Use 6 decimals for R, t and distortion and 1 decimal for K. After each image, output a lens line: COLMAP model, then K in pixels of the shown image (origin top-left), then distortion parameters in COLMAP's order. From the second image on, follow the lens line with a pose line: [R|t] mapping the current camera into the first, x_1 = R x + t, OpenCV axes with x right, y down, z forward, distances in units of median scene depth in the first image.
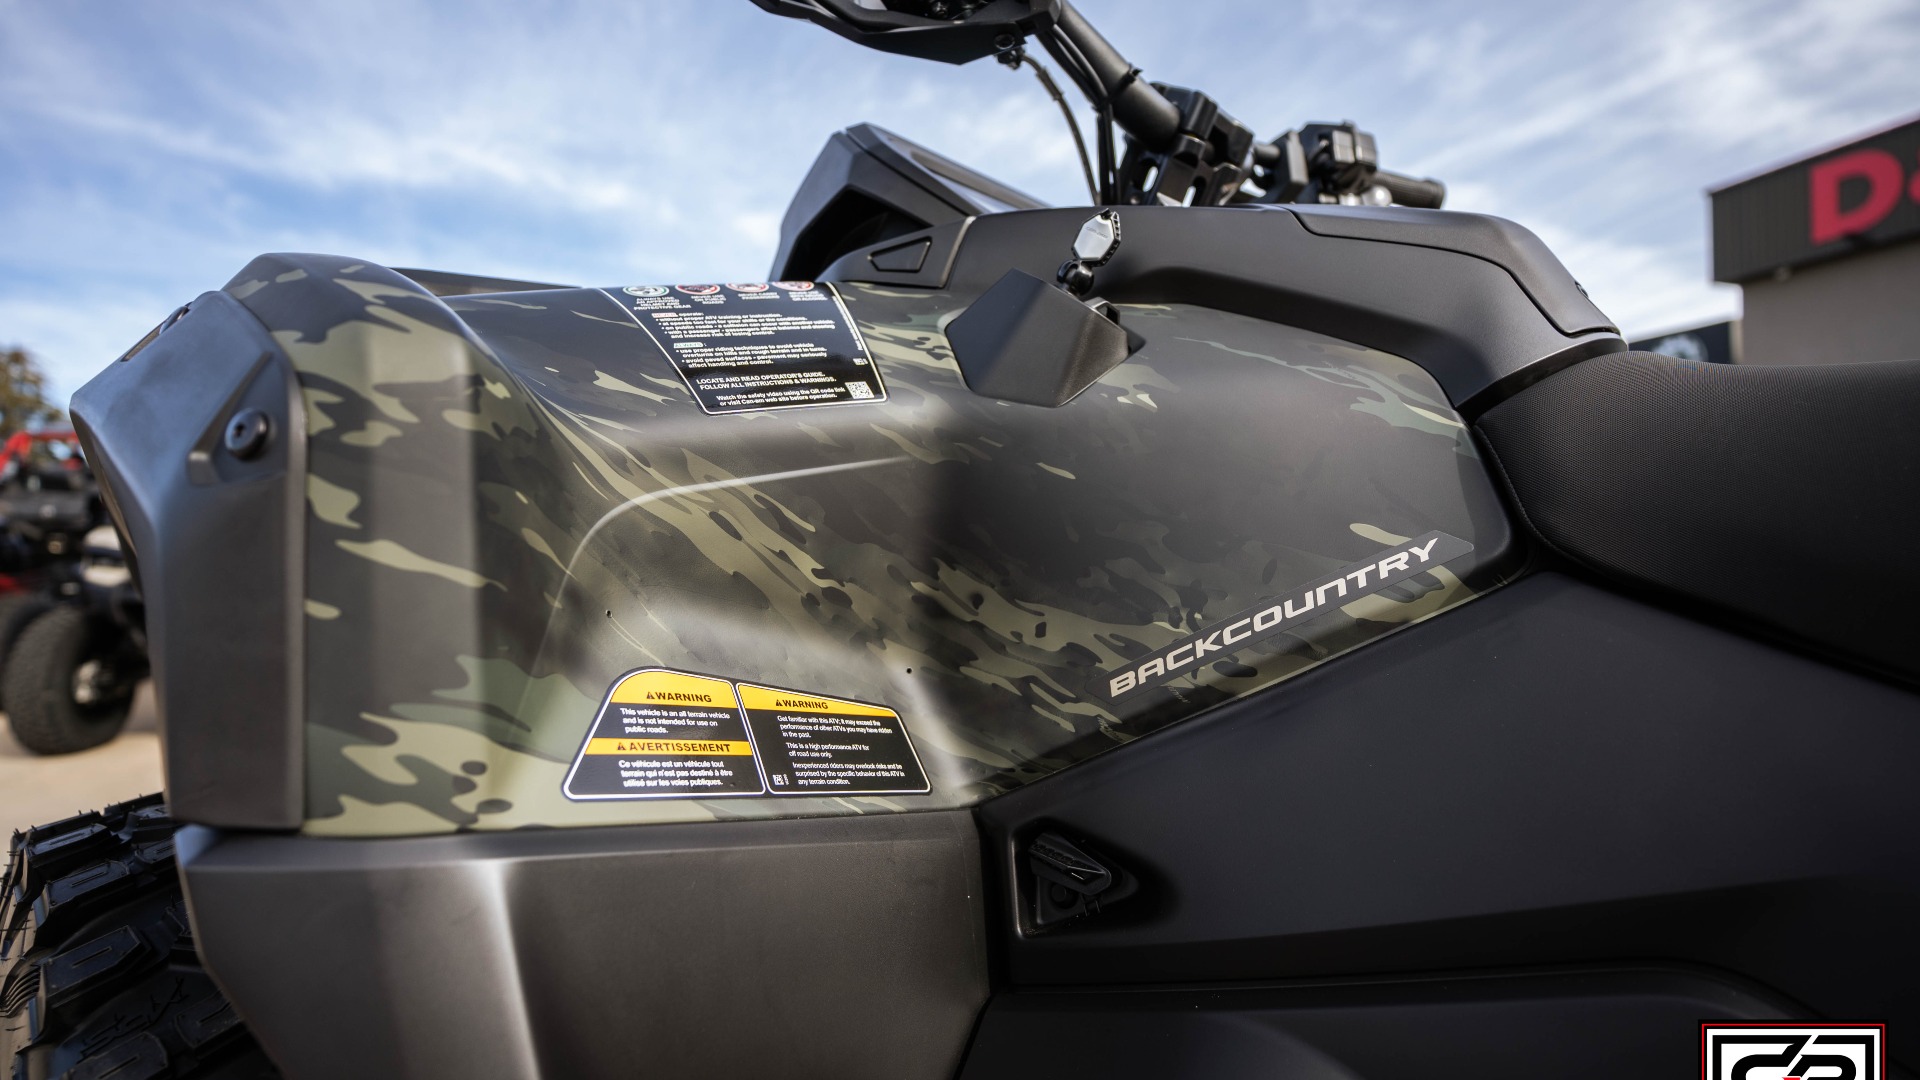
lens RADIAL K [[953.9, 0, 960.0], [0, 953.9, 540.0], [0, 0, 1]] dist [-0.070603, 0.032470]
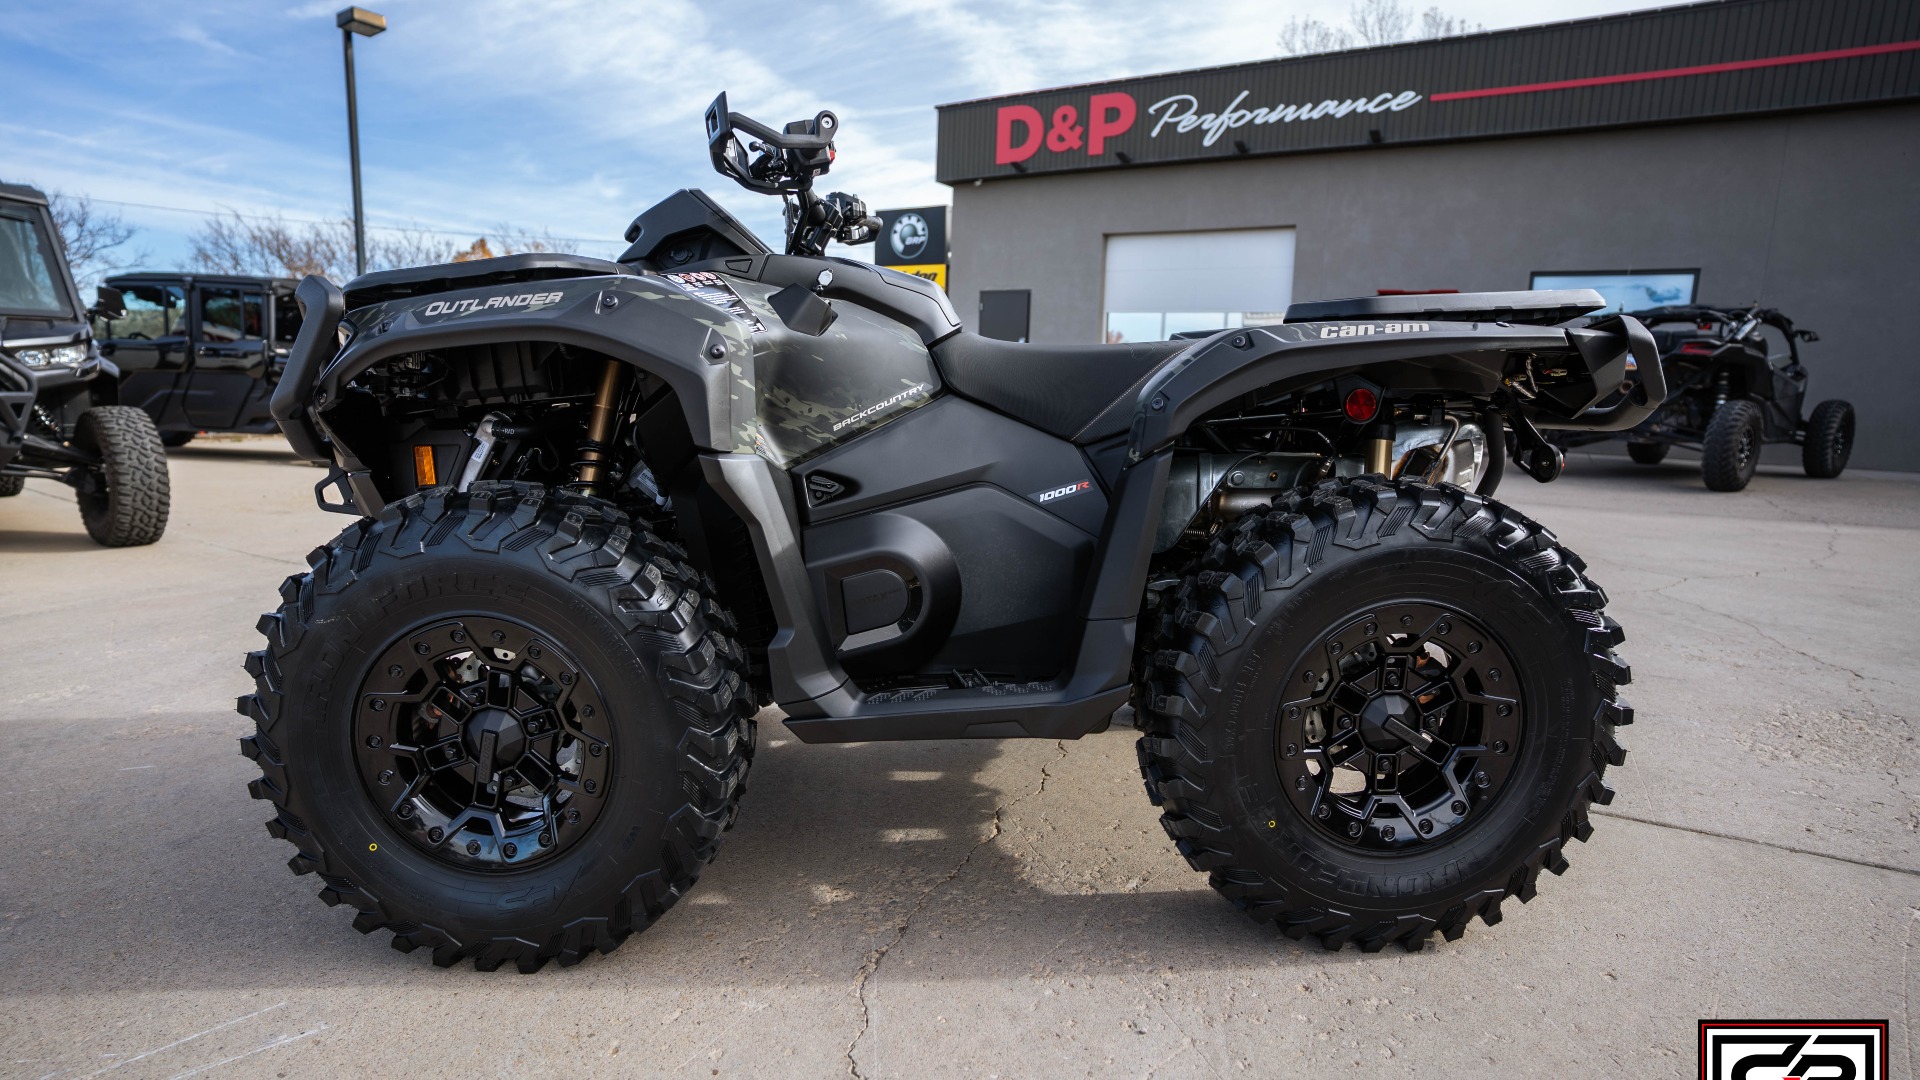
lens RADIAL K [[953.9, 0, 960.0], [0, 953.9, 540.0], [0, 0, 1]] dist [-0.070603, 0.032470]
pose [[0.748812, -0.079074, 0.658049, -1.612247], [-0.041019, 0.985425, 0.165089, -0.018483], [-0.661512, -0.150613, 0.734654, -1.636739]]
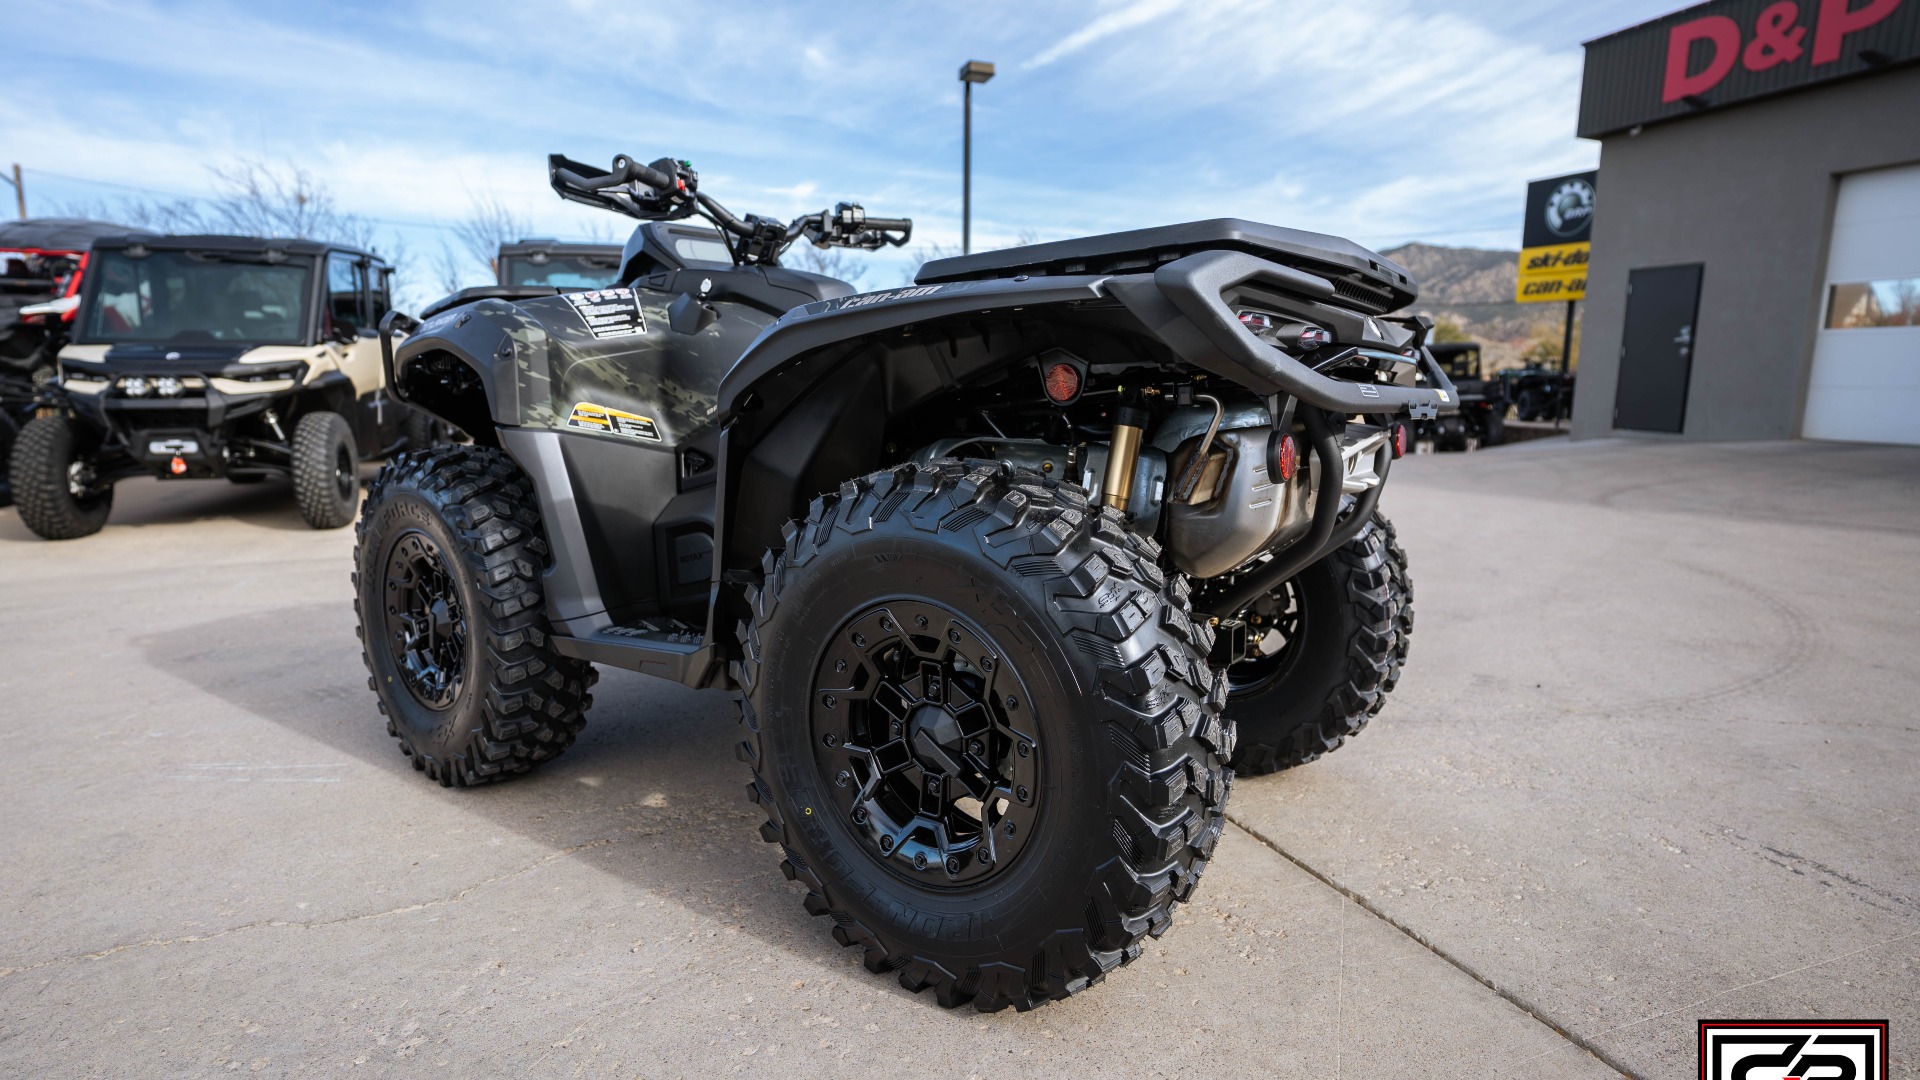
lens RADIAL K [[1006.5, 0, 960.0], [0, 1006.5, 540.0], [0, 0, 1]] dist [-0.074108, 0.047502]
pose [[0.997849, 0.008937, 0.064939, 0.881476], [-0.019985, 0.984975, 0.171535, -0.044989], [-0.062430, -0.172464, 0.983035, -2.962057]]
